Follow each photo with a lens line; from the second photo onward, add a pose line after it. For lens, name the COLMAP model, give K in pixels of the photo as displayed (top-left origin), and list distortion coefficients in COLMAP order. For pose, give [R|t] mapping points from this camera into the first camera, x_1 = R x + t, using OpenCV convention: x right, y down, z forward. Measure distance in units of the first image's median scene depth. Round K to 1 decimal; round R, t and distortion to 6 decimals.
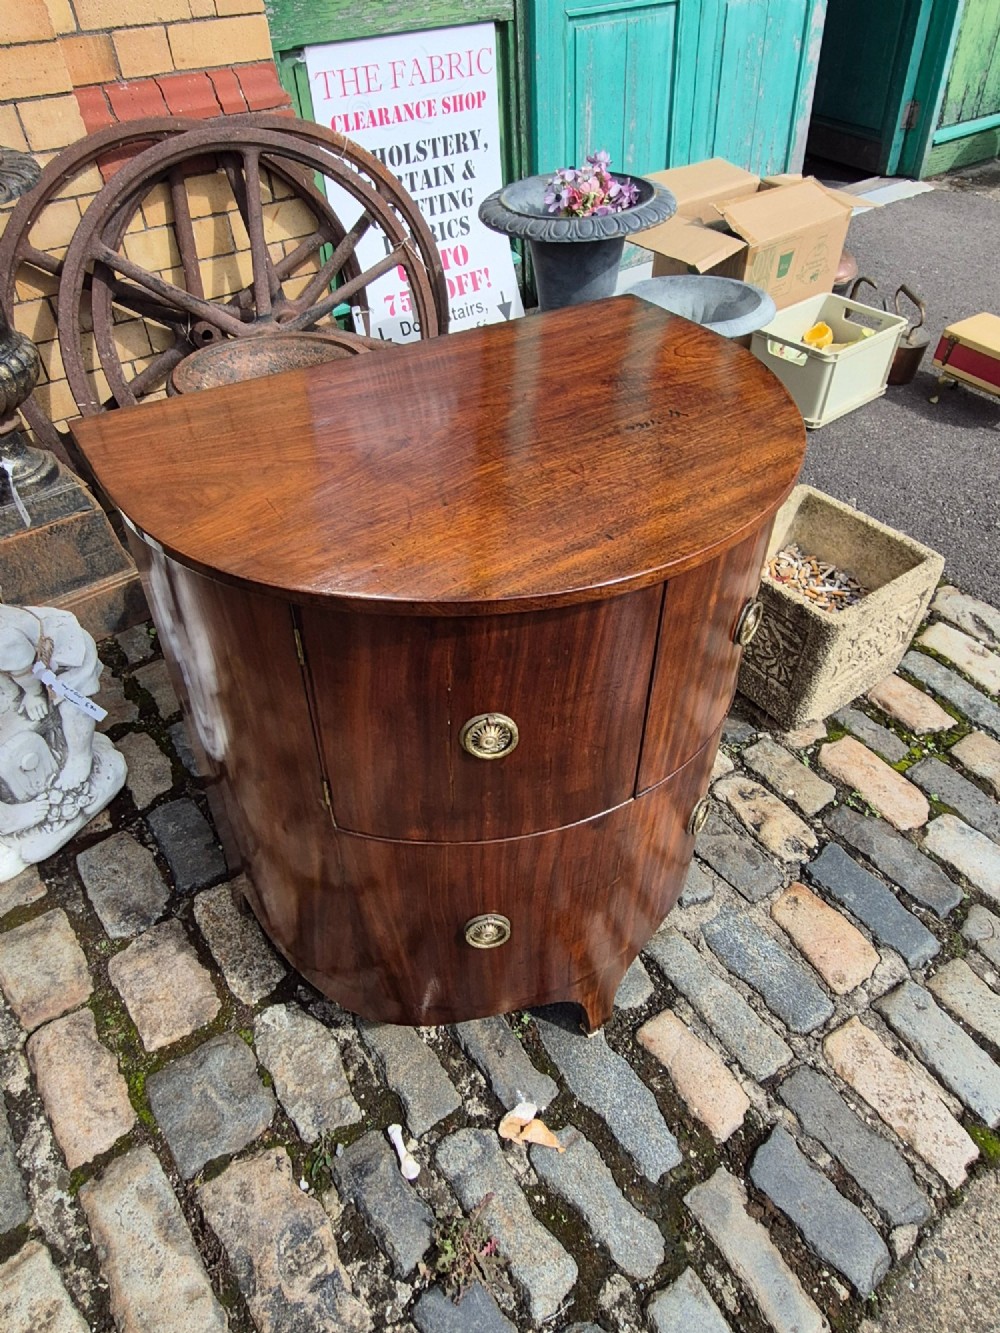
lens RADIAL K [[886.5, 0, 493.8], [0, 886.5, 645.3], [0, 0, 1]] dist [0.007479, -0.004956]
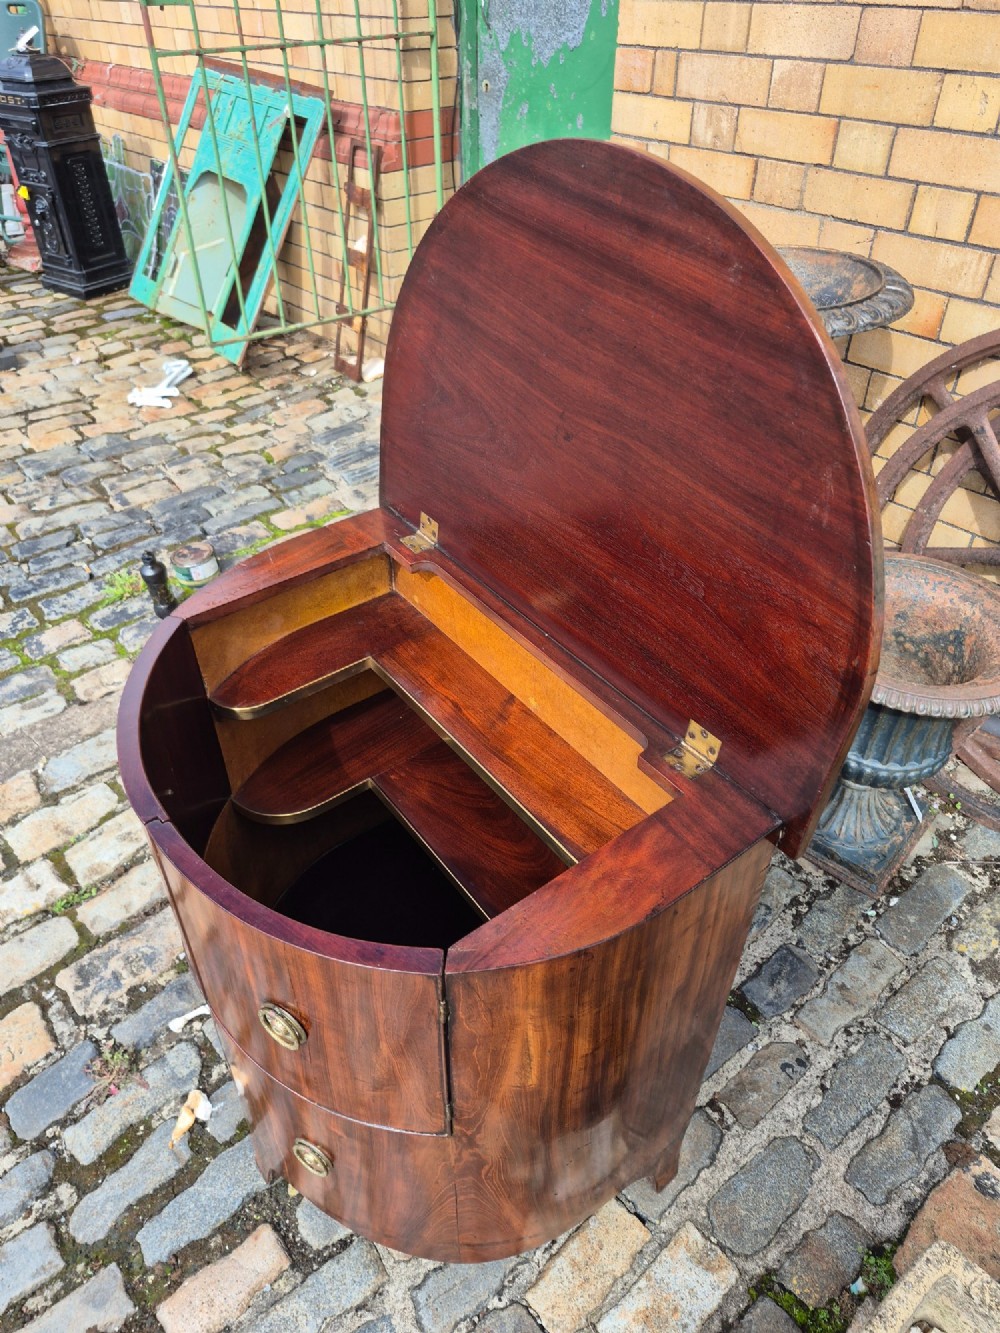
lens RADIAL K [[937.5, 0, 486.5], [0, 937.5, 658.9], [0, 0, 1]] dist [0.018745, -0.022336]
pose [[0.065673, 0.642338, -0.763603, 0.550009], [-0.632285, 0.618803, 0.466154, -0.578095], [0.771948, 0.452201, 0.446779, 0.407976]]
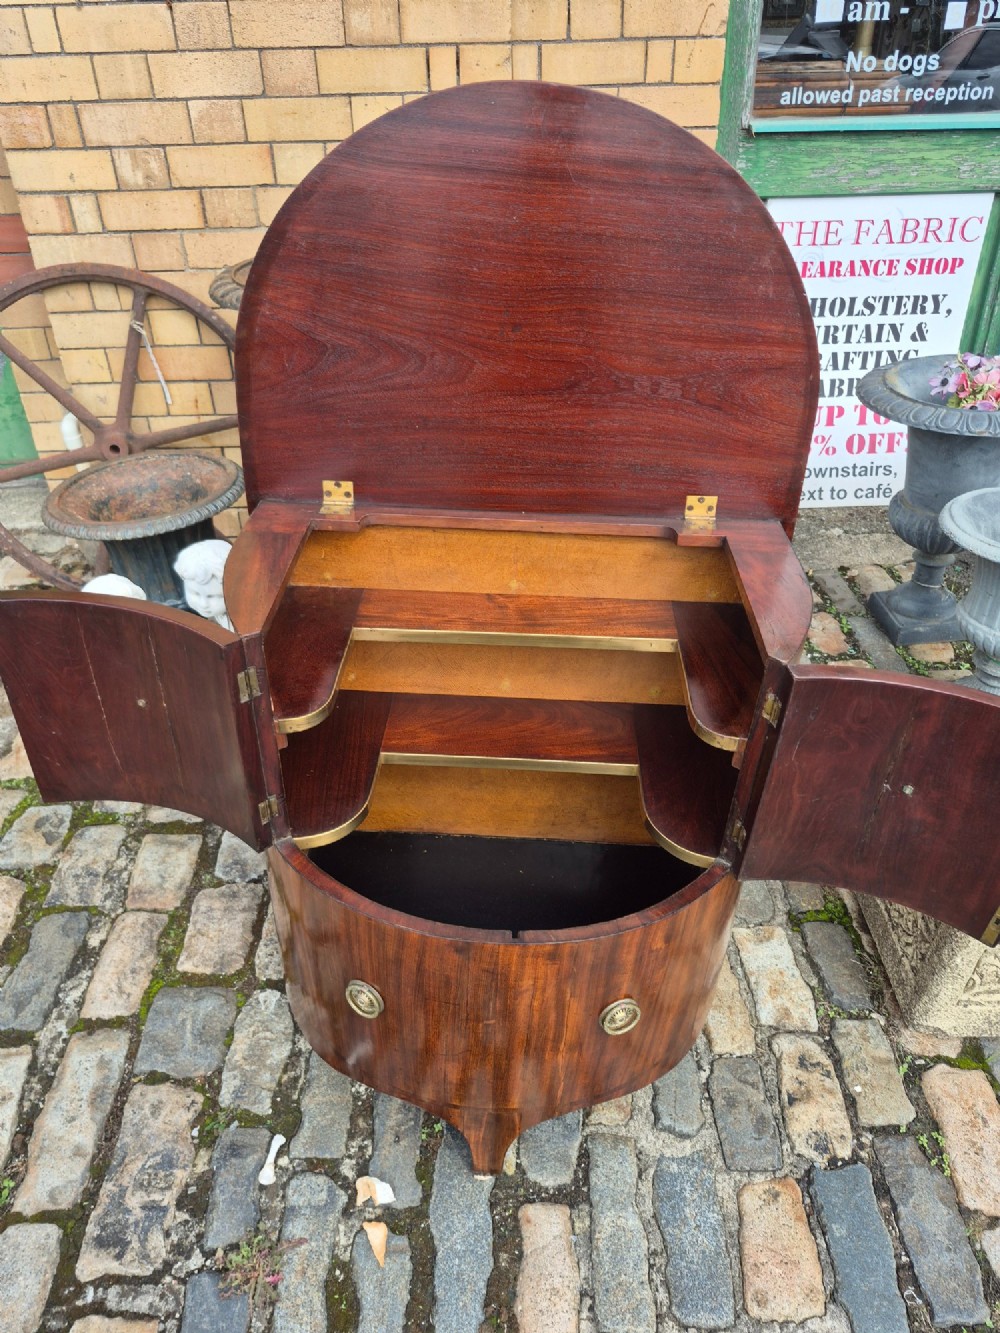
lens RADIAL K [[937.5, 0, 501.7], [0, 937.5, 652.2], [0, 0, 1]] dist [0.018745, -0.022336]
pose [[0.816059, 0.338511, -0.468464, 0.398479], [-0.383696, 0.923459, -0.001105, -0.105267], [0.432234, 0.180649, 0.883482, -0.024036]]
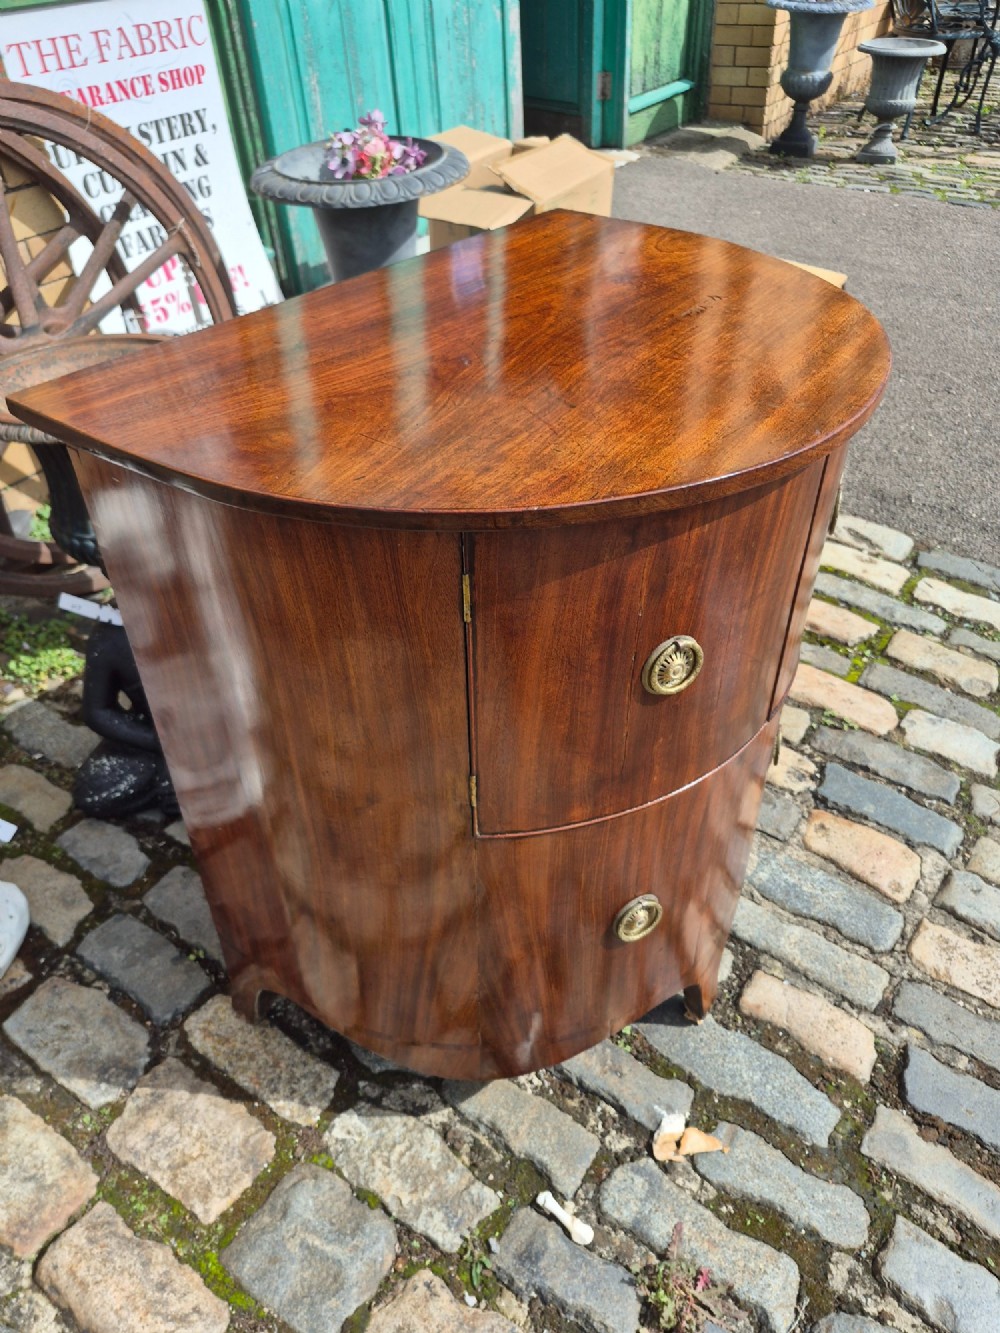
lens RADIAL K [[937.5, 0, 495.8], [0, 937.5, 674.1], [0, 0, 1]] dist [0.018745, -0.022336]
pose [[0.936876, -0.221580, 0.270493, -0.248355], [0.226456, 0.973928, 0.013465, 0.033800], [-0.266425, 0.048640, 0.962628, 0.112194]]
